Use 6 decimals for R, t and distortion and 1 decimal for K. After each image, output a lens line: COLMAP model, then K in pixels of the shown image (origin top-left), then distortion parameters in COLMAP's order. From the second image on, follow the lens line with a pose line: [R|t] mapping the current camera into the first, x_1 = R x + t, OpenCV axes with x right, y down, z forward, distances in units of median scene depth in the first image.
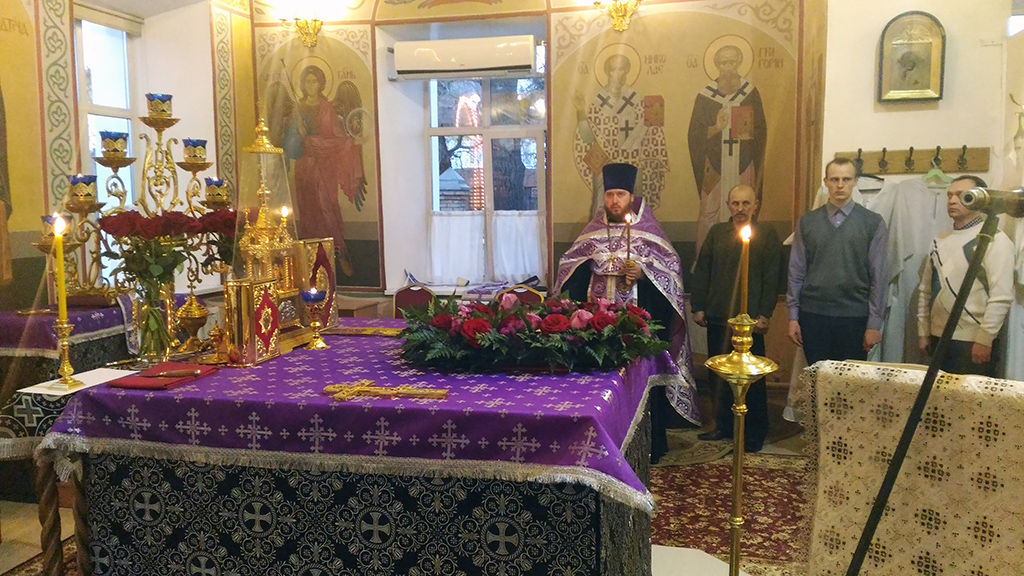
lens RADIAL K [[854.0, 0, 515.6], [0, 854.0, 289.8], [0, 0, 1]] dist [0.147850, -0.288462]
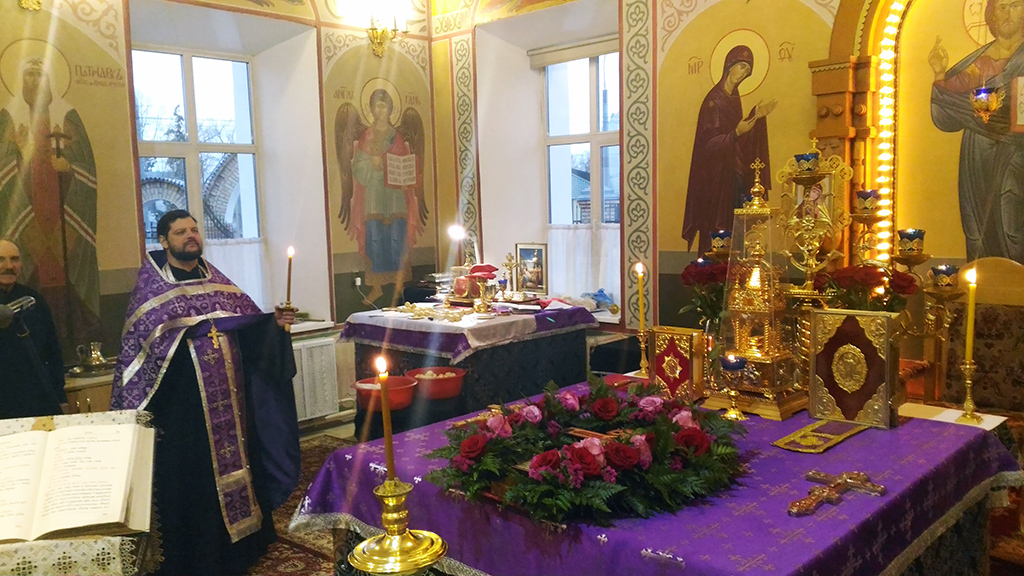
lens RADIAL K [[828.9, 0, 512.0], [0, 828.9, 288.0], [0, 0, 1]] dist [-0.008024, -0.269844]
pose [[0.504089, -0.122658, 0.854897, -1.069610], [0.102722, 0.991352, 0.081667, -0.098577], [-0.857521, 0.046649, 0.512329, 0.478588]]
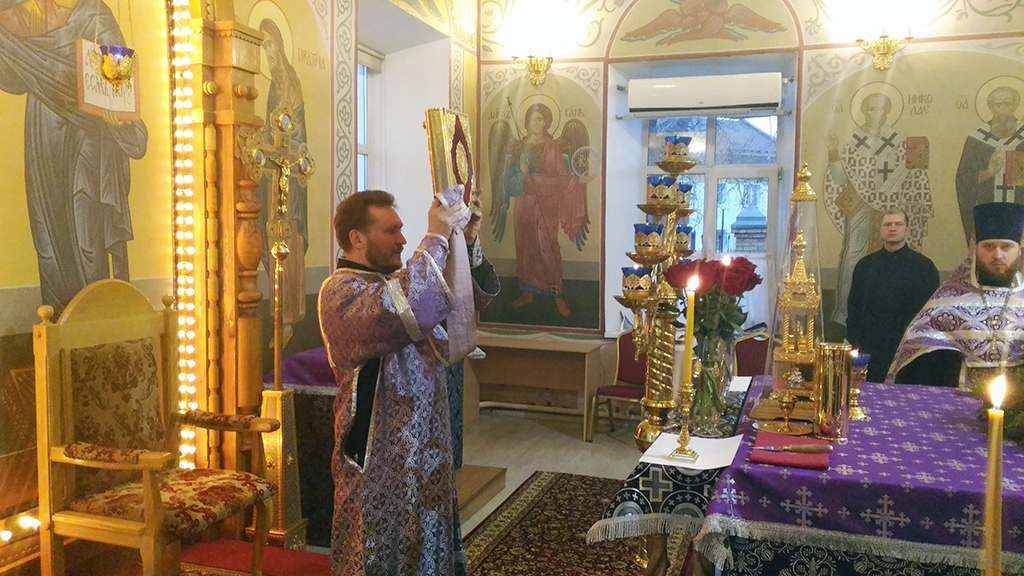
lens RADIAL K [[859.8, 0, 512.0], [0, 859.8, 288.0], [0, 0, 1]] dist [0.153861, -0.302485]
pose [[0.997285, 0.027799, -0.068193, -0.215214], [-0.030623, 0.998701, -0.040733, -0.007987], [0.066972, 0.042711, 0.996840, 0.024409]]
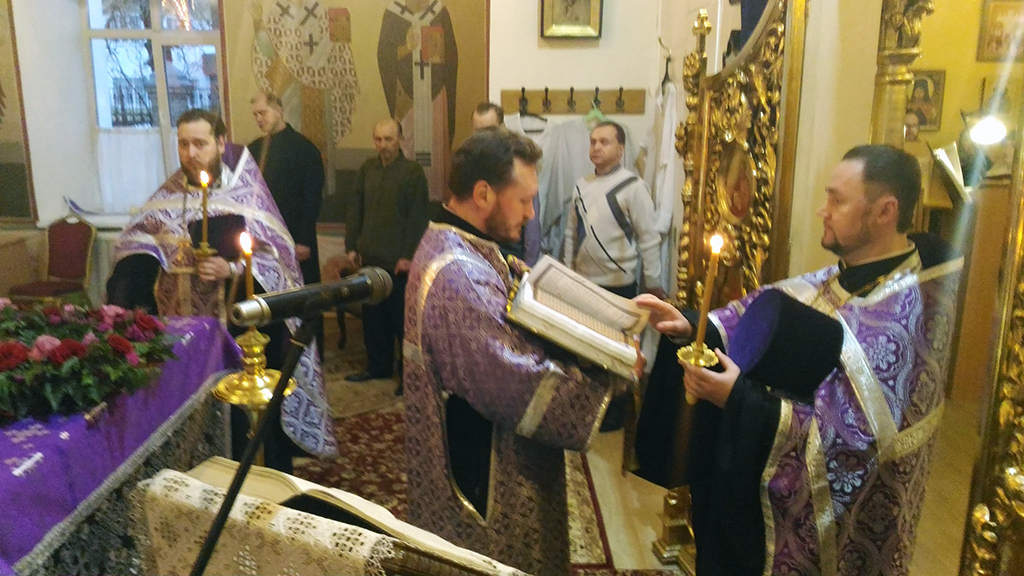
lens RADIAL K [[854.0, 0, 515.6], [0, 854.0, 289.8], [0, 0, 1]] dist [0.147850, -0.288462]
pose [[0.970294, -0.034570, 0.239448, 0.113826], [0.004197, 0.991995, 0.126209, -0.044810], [-0.241894, -0.121455, 0.962671, 0.034412]]
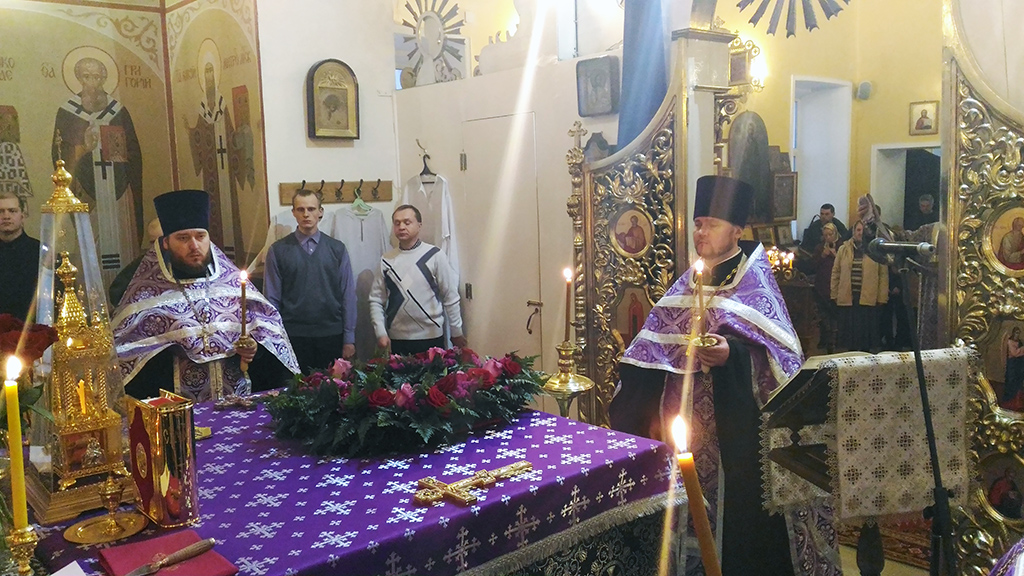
lens RADIAL K [[854.0, 0, 515.6], [0, 854.0, 289.8], [0, 0, 1]] dist [0.147850, -0.288462]
pose [[0.559090, -0.098983, 0.823177, -0.271397], [0.105585, 0.993264, 0.047723, -0.038549], [-0.822357, 0.060234, 0.565775, 0.139656]]
